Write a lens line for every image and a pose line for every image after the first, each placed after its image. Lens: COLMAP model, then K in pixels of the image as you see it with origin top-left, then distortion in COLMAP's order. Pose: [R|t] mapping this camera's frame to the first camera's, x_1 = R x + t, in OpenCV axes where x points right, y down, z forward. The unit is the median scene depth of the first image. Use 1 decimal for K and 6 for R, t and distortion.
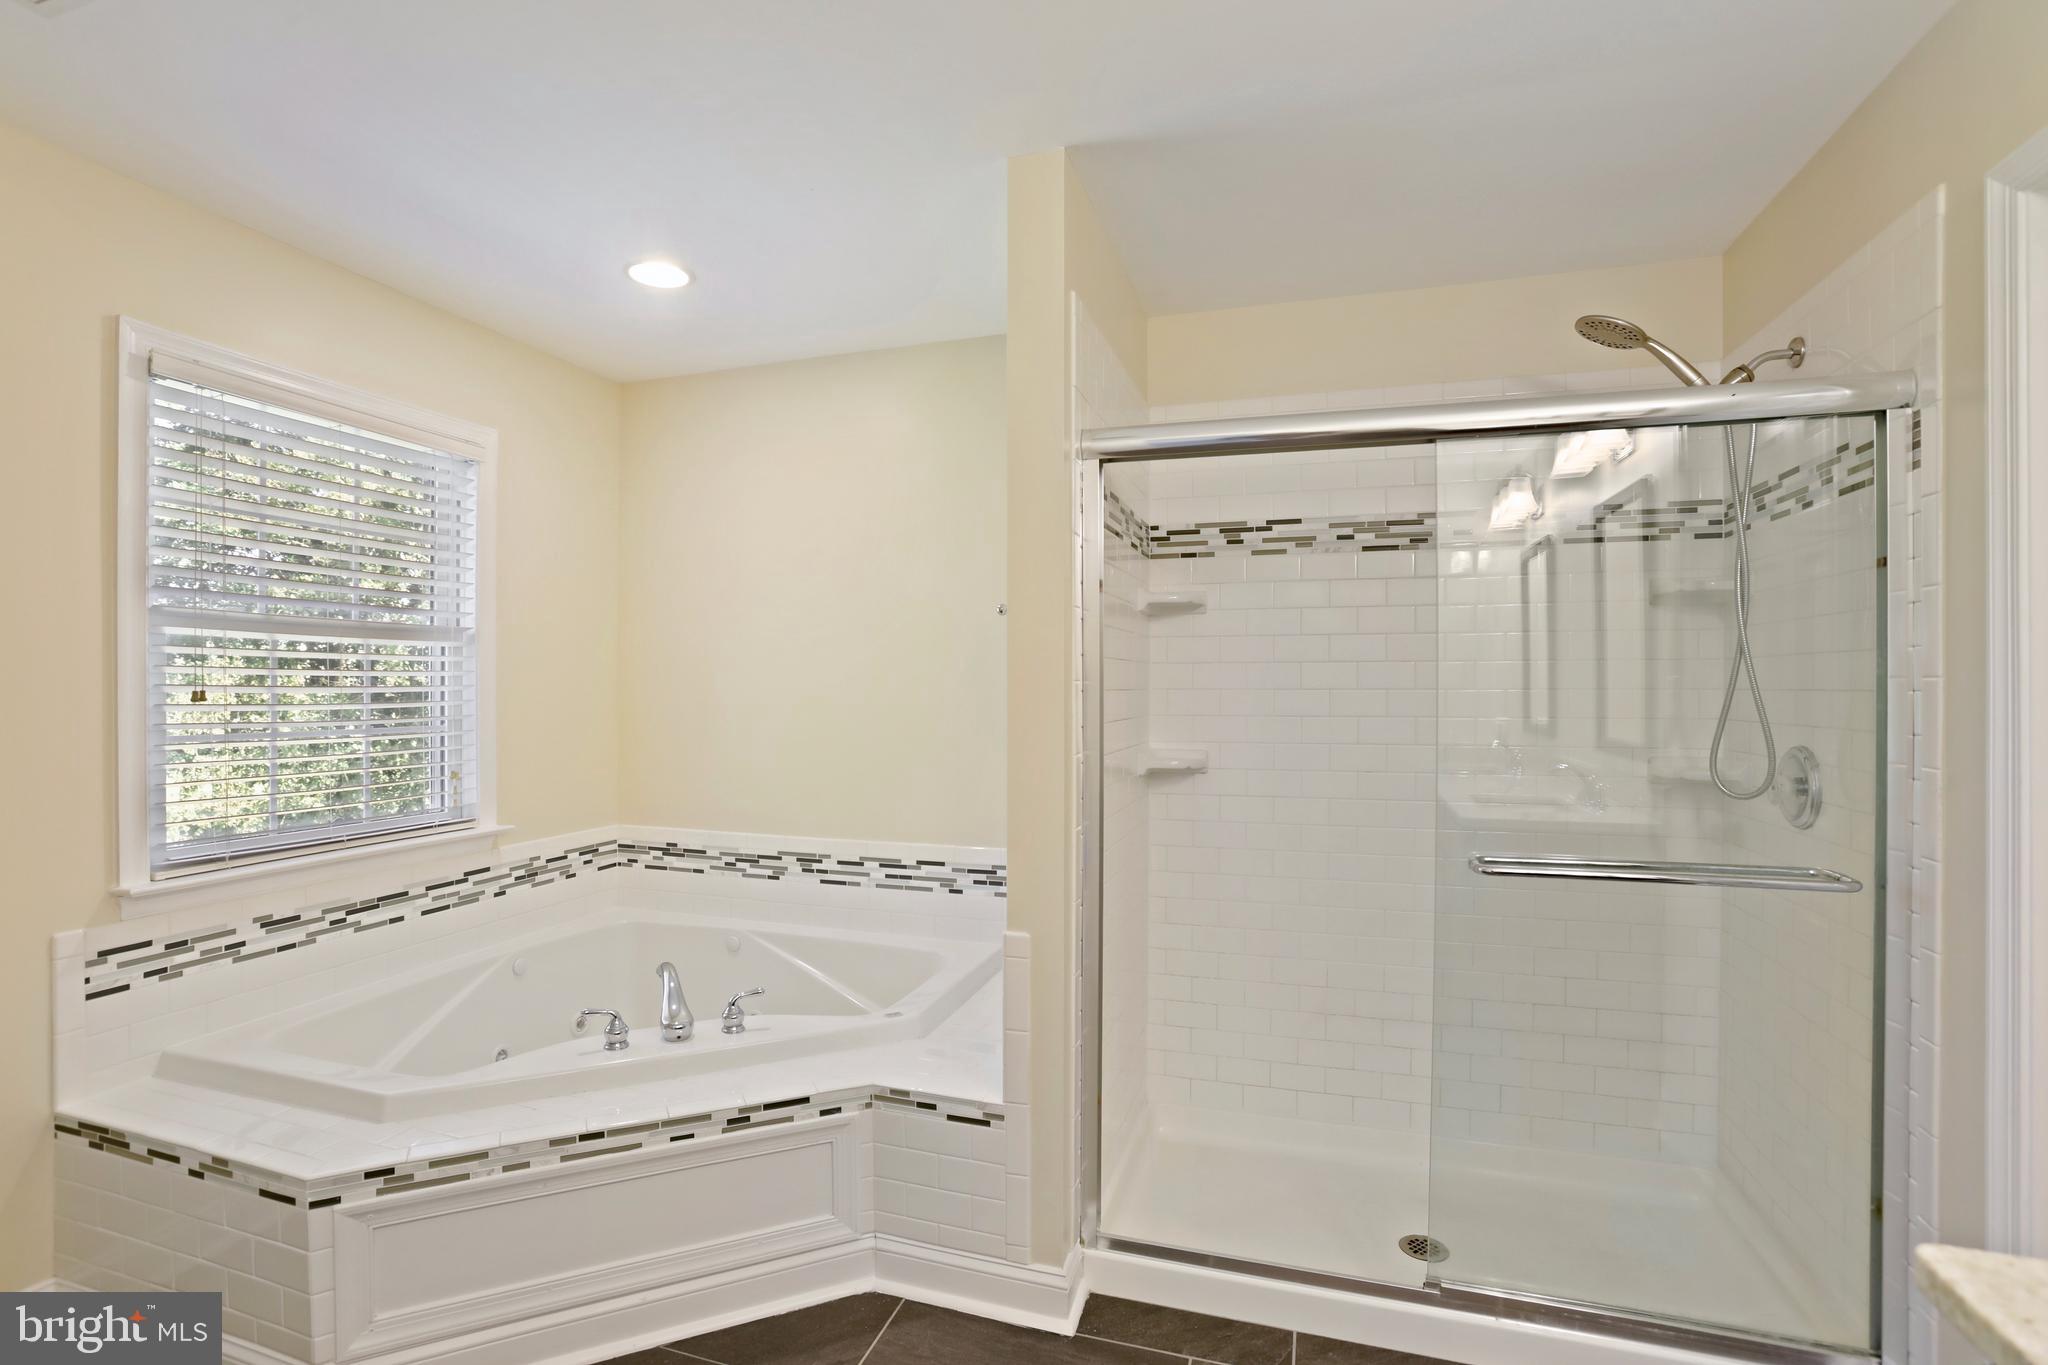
lens RADIAL K [[953.8, 0, 1019.9], [0, 953.8, 684.9], [0, 0, 1]] dist [-0.047946, 0.015996]
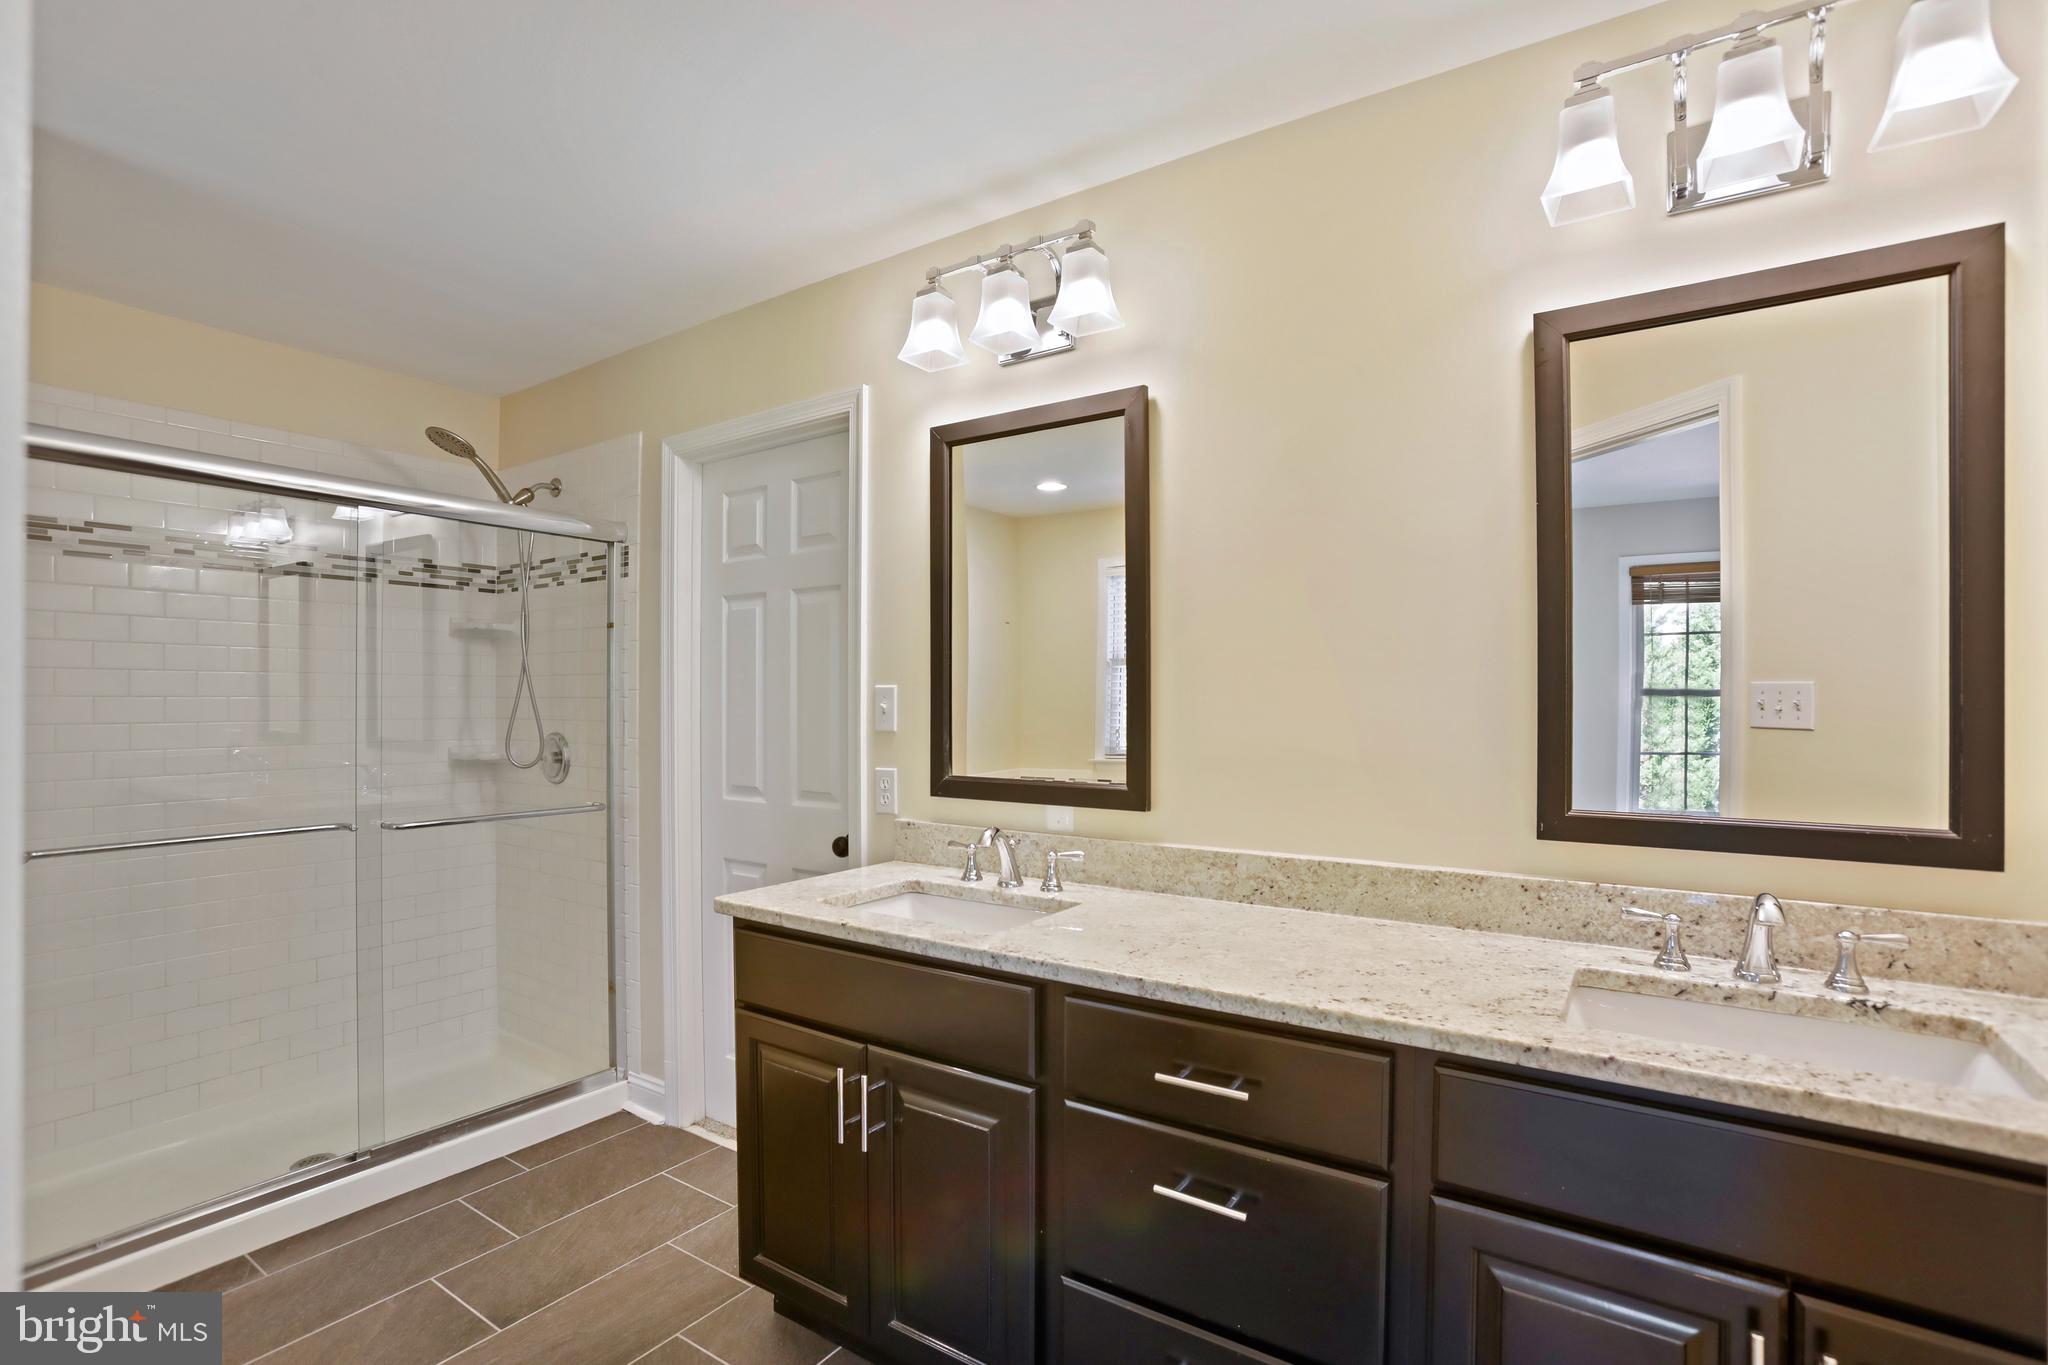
lens RADIAL K [[953.8, 0, 1021.5], [0, 953.8, 695.6], [0, 0, 1]] dist [-0.047946, 0.015996]
pose [[0.269268, 0.004873, 0.963053, -0.495957], [-0.000108, 0.999987, -0.005029, 0.009596], [-0.963065, 0.001250, 0.269265, -0.208248]]
